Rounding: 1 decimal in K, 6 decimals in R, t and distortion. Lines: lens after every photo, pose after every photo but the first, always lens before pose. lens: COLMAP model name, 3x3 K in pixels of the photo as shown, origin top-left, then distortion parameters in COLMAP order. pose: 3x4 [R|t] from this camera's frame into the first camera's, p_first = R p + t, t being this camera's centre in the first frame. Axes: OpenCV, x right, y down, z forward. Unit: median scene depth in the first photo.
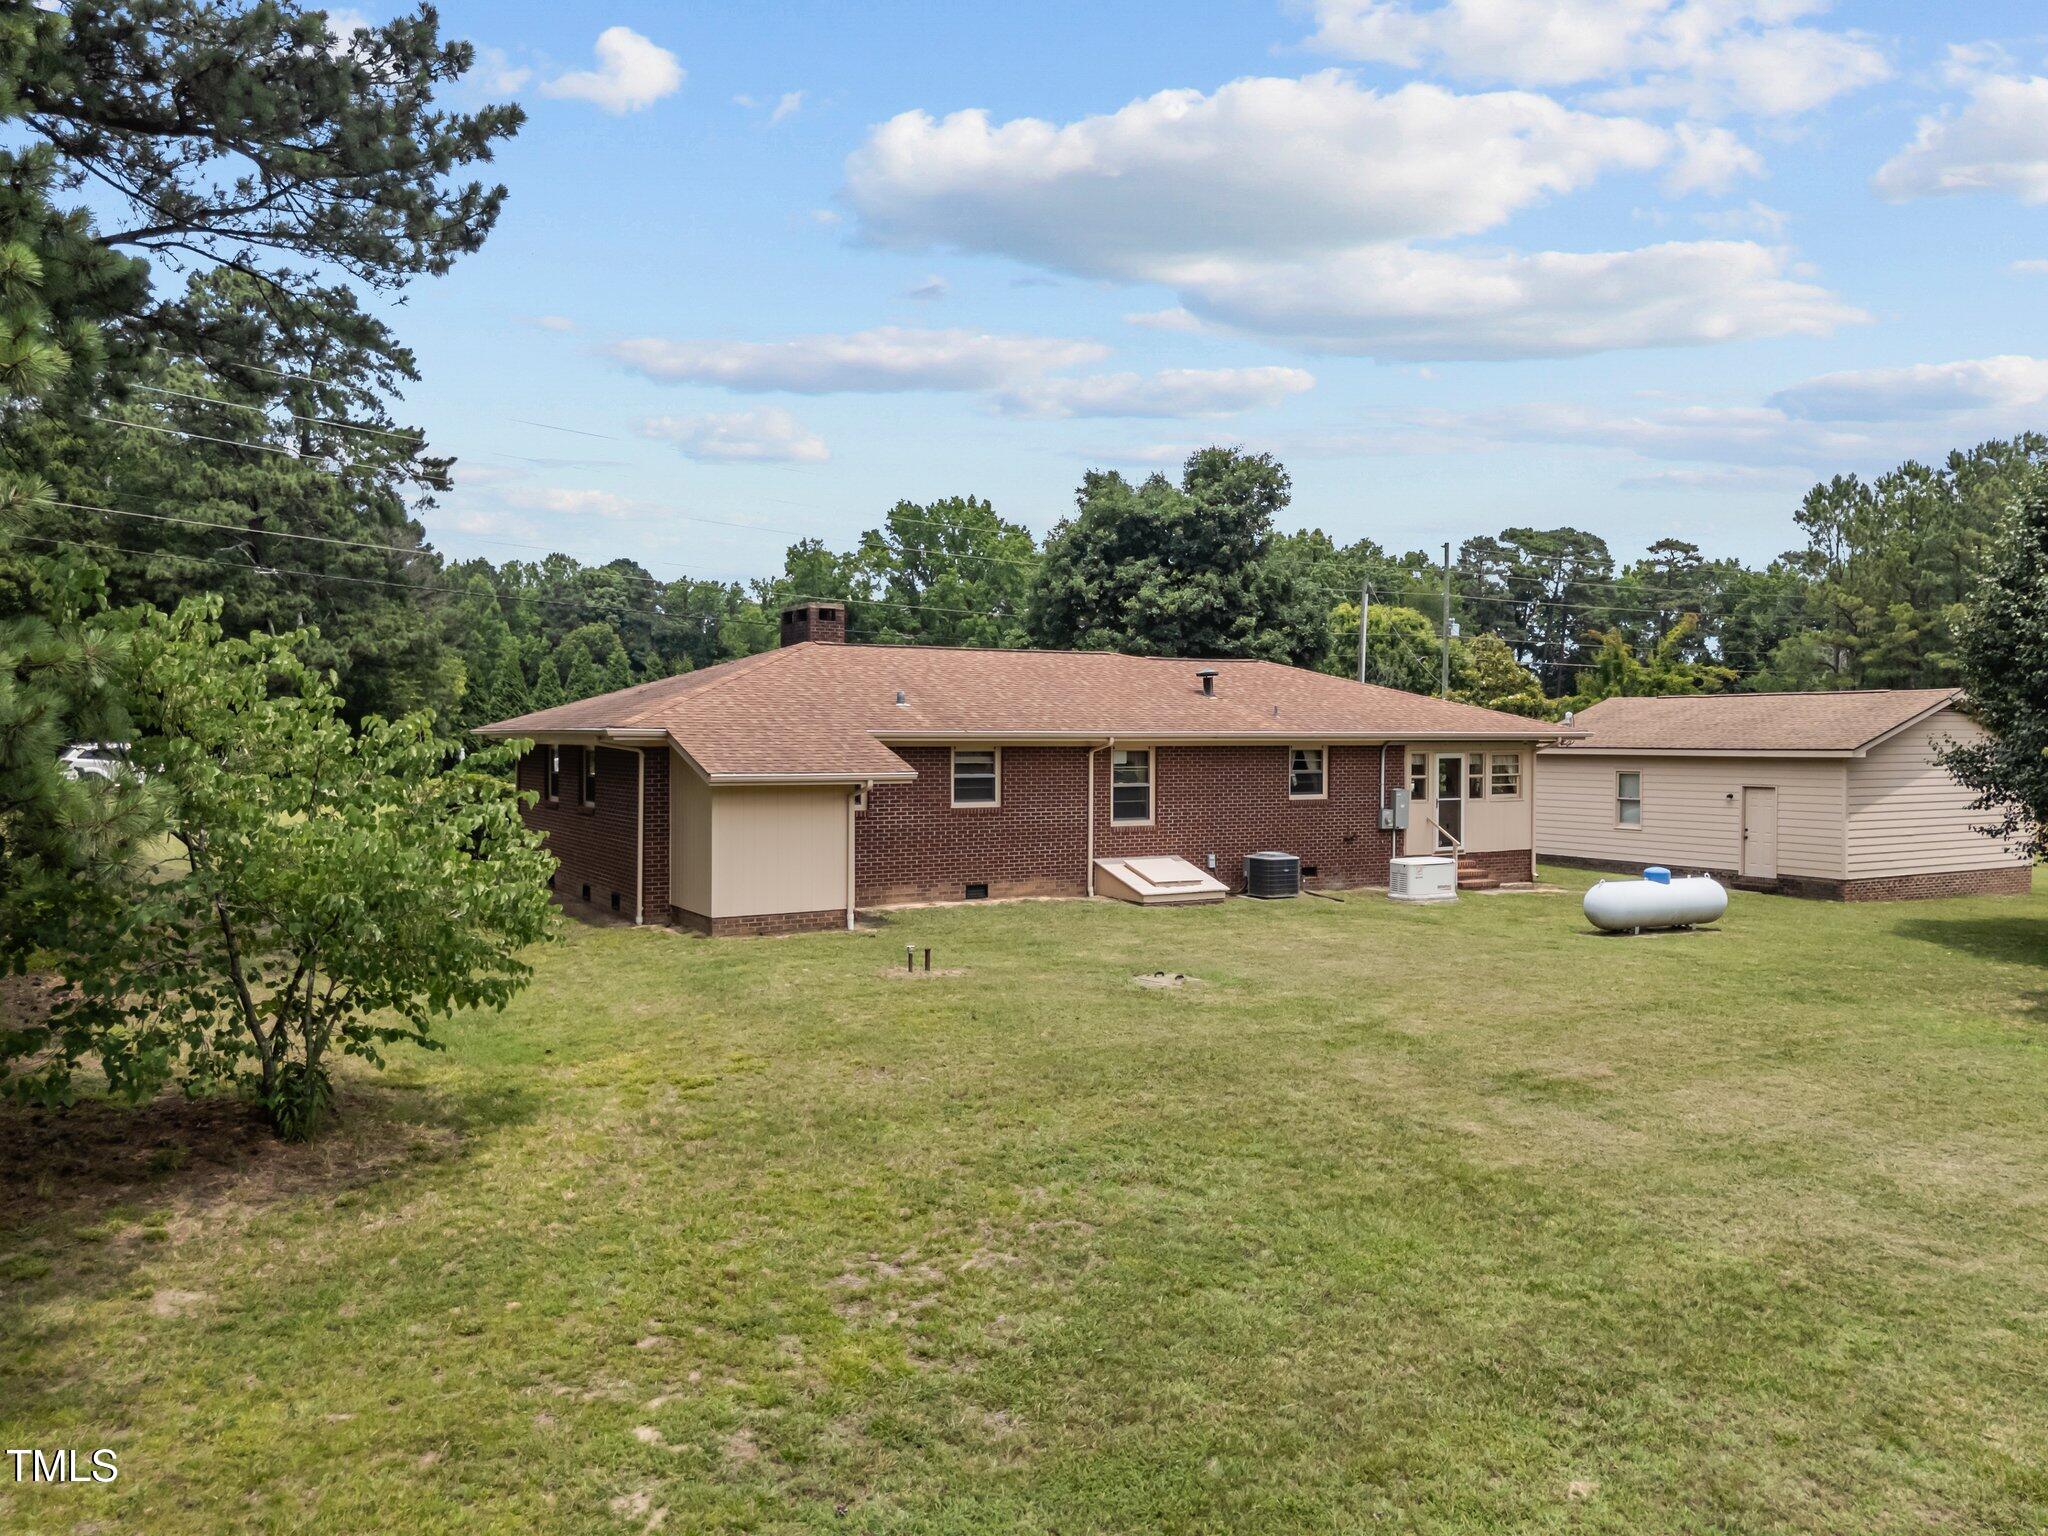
lens RADIAL K [[1533.9, 0, 1001.7], [0, 1533.9, 767.1], [0, 0, 1]] dist [0.103890, -0.133956]
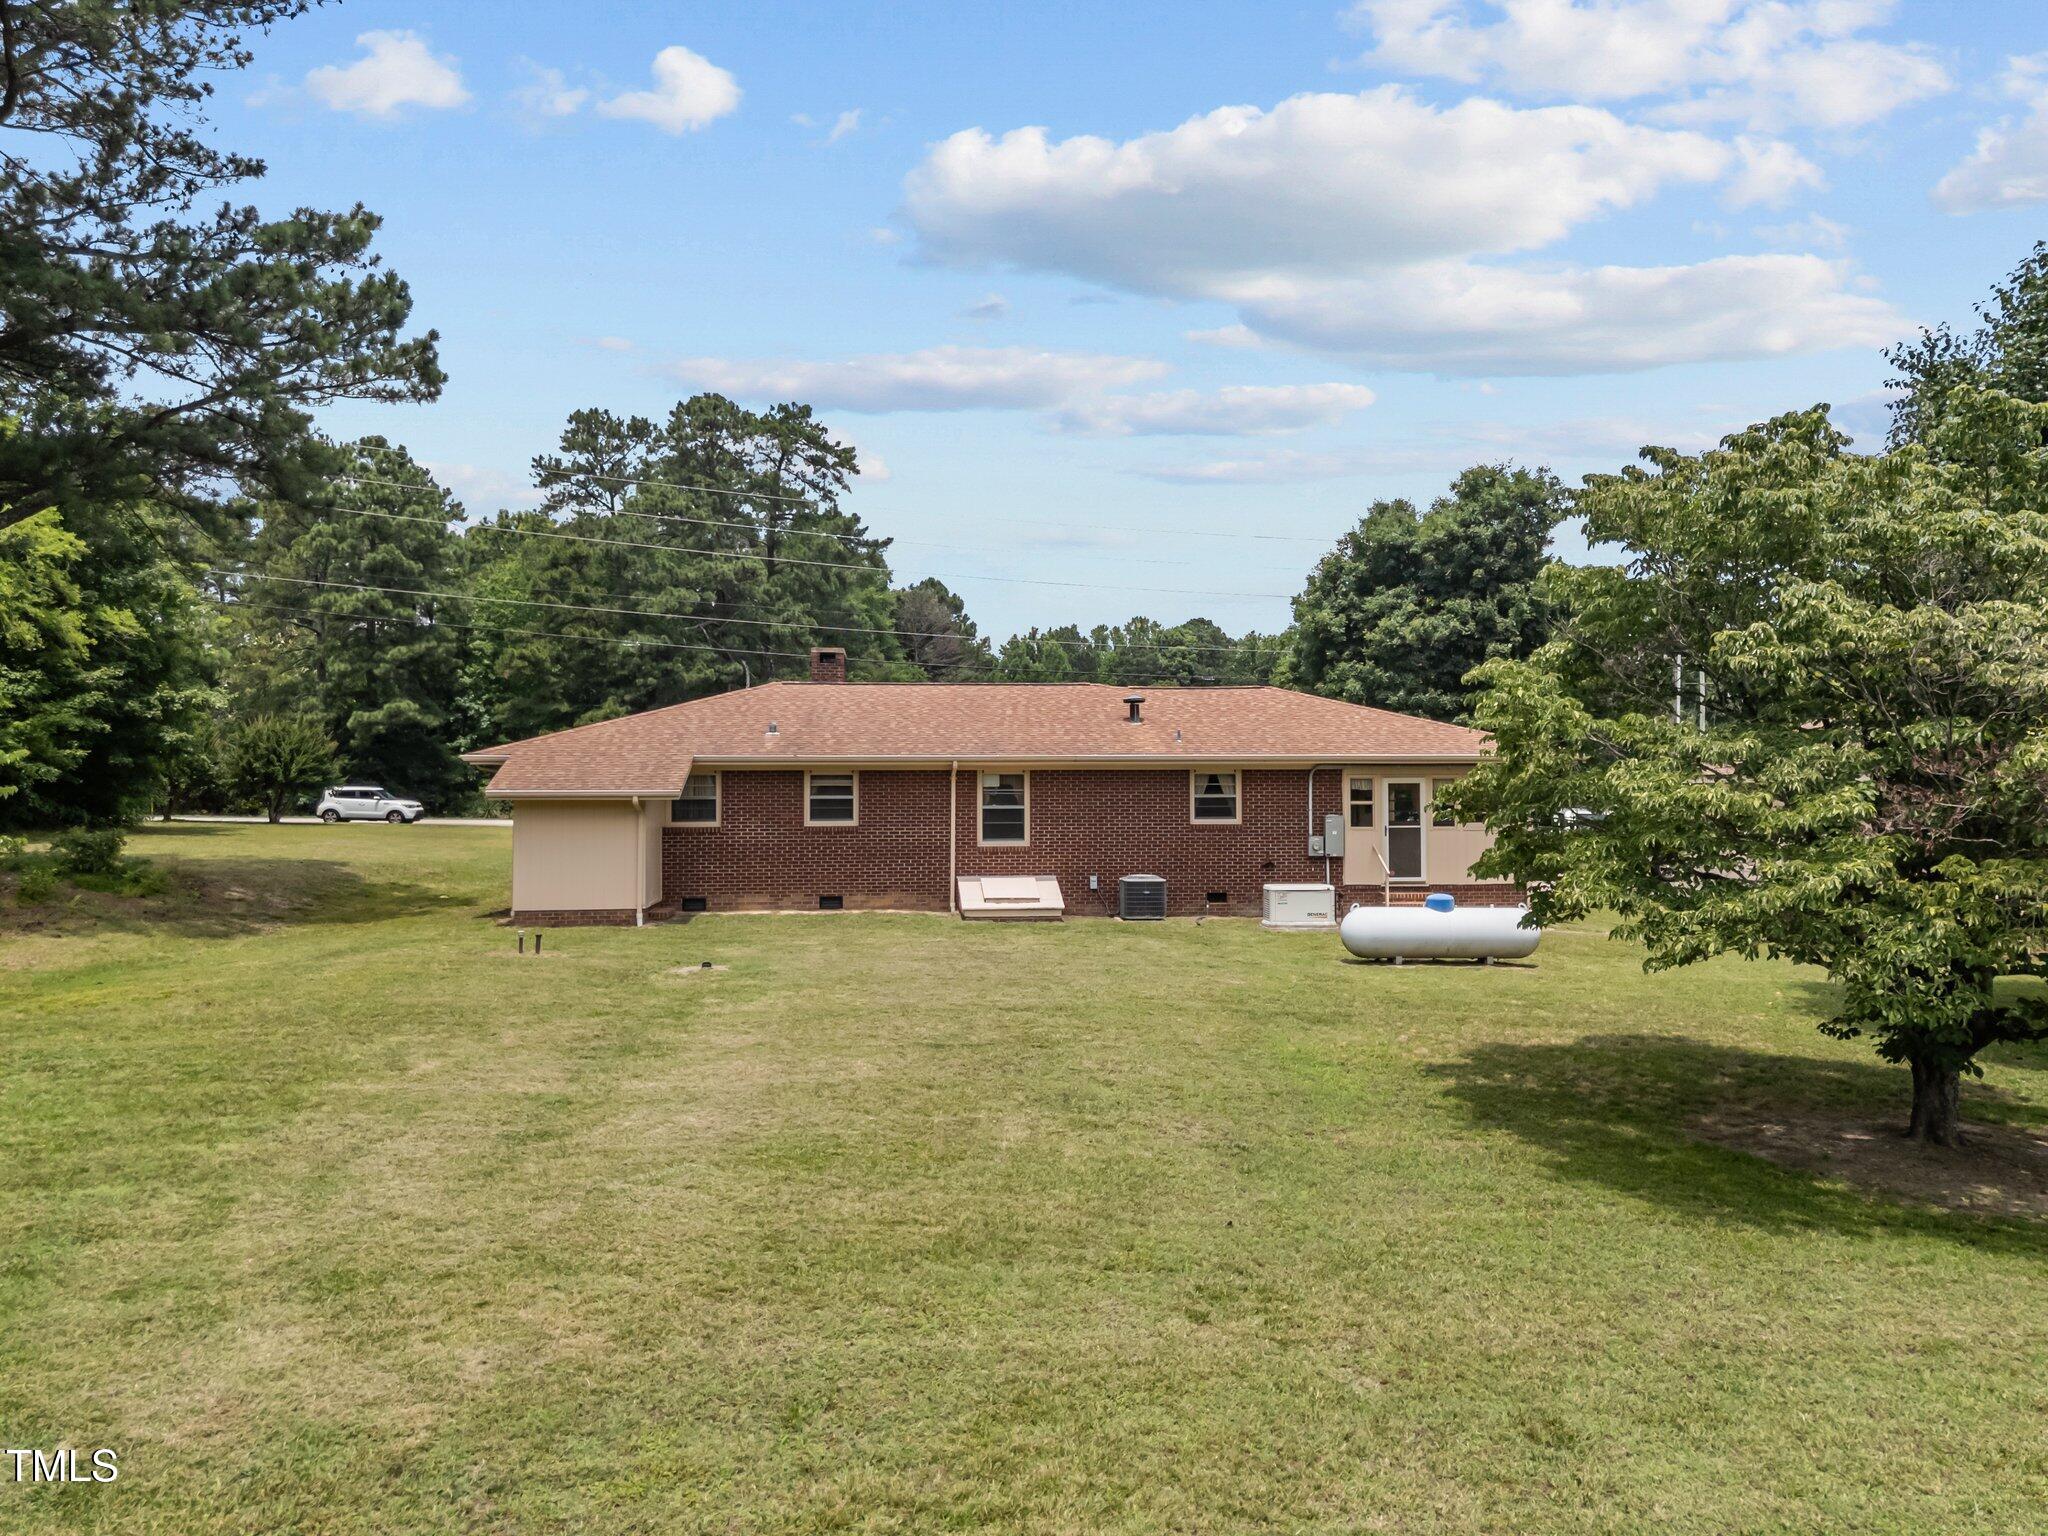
lens RADIAL K [[1533.9, 0, 1001.7], [0, 1533.9, 767.1], [0, 0, 1]] dist [0.103890, -0.133956]
pose [[0.905096, -0.010767, -0.425072, 0.480183], [-0.004603, 0.999373, -0.035116, 0.019165], [0.425183, 0.033740, 0.904478, 0.049229]]
